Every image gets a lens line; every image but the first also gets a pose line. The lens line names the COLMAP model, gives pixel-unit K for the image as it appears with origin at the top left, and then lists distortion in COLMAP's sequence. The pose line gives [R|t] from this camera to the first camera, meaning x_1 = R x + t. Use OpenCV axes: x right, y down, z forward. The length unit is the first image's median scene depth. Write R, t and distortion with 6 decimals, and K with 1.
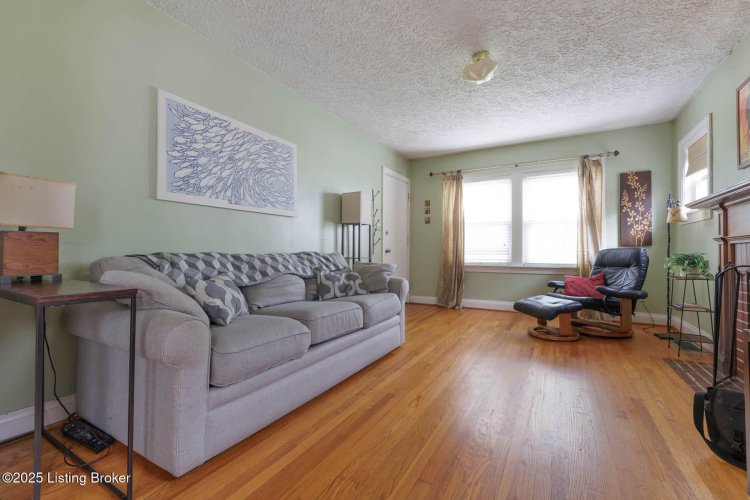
lens RADIAL K [[320.9, 0, 375.0], [0, 320.9, 250.0], [0, 0, 1]] dist [-0.002086, -0.000044]
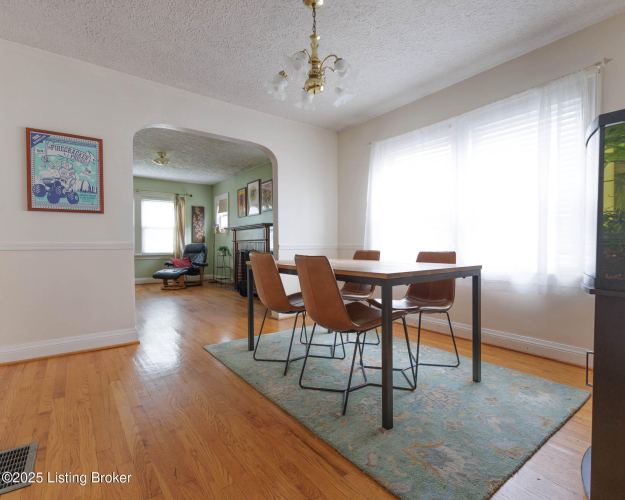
lens RADIAL K [[322.6, 0, 312.5], [0, 322.6, 250.0], [0, 0, 1]] dist [0.000274, 0.000064]
pose [[0.403822, -0.013877, 0.914732, -0.807251], [-0.001365, 0.999875, 0.015771, -0.000127], [-0.914837, -0.007617, 0.403753, -0.513546]]
